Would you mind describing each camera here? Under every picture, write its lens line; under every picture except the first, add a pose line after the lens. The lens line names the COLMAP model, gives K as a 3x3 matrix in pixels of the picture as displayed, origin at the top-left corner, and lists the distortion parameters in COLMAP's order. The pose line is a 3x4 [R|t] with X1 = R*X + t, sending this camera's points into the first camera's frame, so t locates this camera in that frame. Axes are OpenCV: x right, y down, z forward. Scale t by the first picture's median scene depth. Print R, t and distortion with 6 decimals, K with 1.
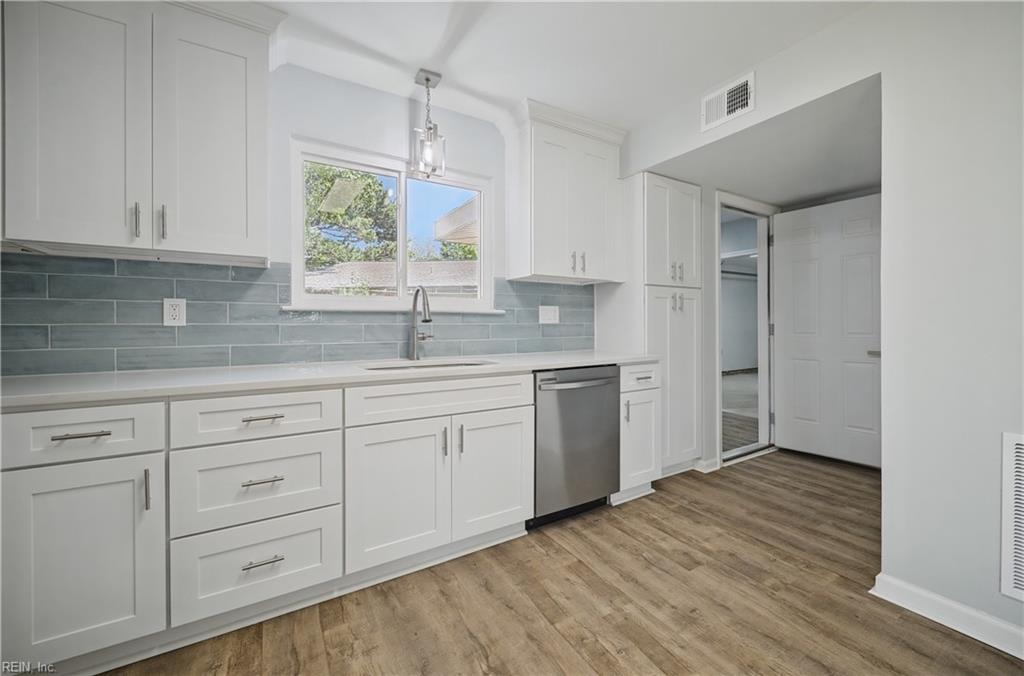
lens RADIAL K [[407.5, 0, 512.8], [0, 407.5, 326.9], [0, 0, 1]] dist [0.001455, 0.000283]
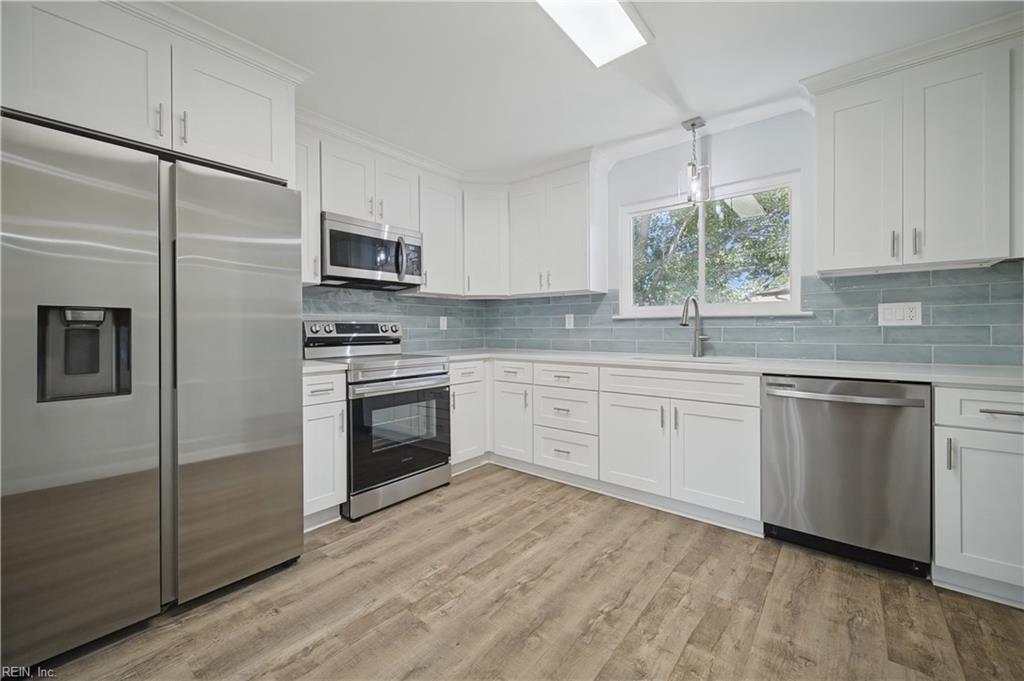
lens RADIAL K [[407.5, 0, 511.1], [0, 407.5, 334.0], [0, 0, 1]] dist [0.001455, 0.000283]
pose [[0.326869, 0.013156, -0.944978, 0.853928], [-0.002356, 0.999911, 0.013105, -0.001677], [0.945067, -0.002057, 0.326871, 0.104733]]
